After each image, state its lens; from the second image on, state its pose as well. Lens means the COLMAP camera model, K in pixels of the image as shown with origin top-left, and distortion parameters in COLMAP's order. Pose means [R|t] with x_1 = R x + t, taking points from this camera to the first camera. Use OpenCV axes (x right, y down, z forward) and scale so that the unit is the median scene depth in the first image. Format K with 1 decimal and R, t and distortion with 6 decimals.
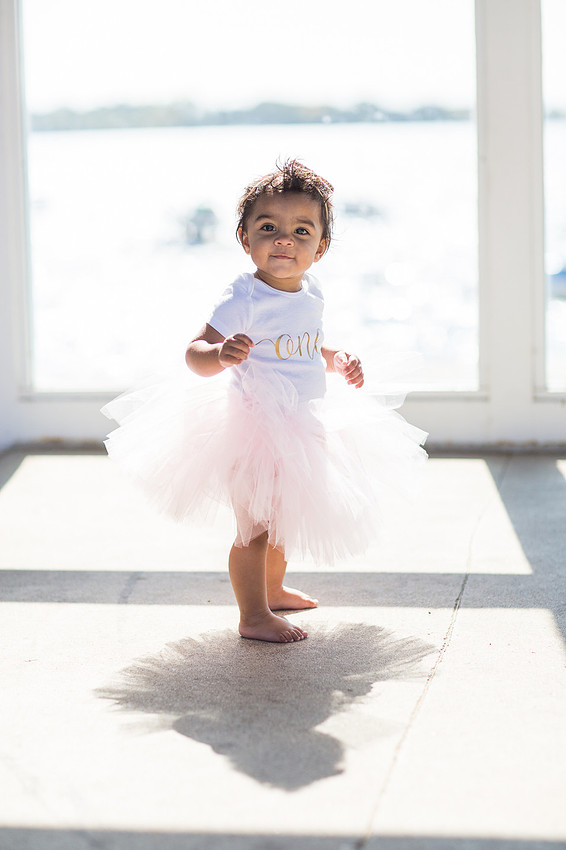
lens RADIAL K [[2040.2, 0, 283.0], [0, 2040.2, 425.0], [0, 0, 1]] dist [-0.031885, -0.557447]
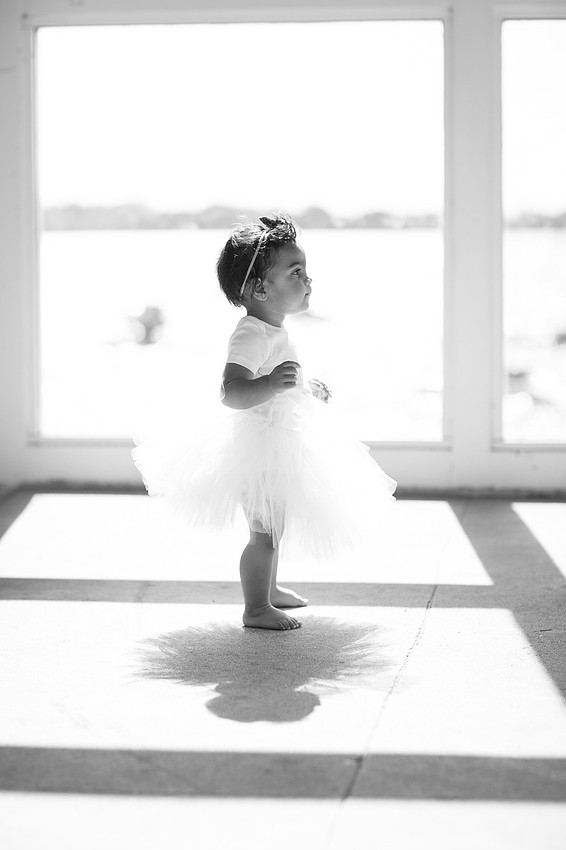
lens RADIAL K [[2089.3, 0, 283.0], [0, 2089.3, 425.0], [0, 0, 1]] dist [0.016097, 0.252901]
pose [[0.999394, 0.016926, 0.030424, -0.033853], [-0.015183, 0.998279, -0.056640, 0.051908], [-0.031330, 0.056144, 0.997931, -0.180506]]
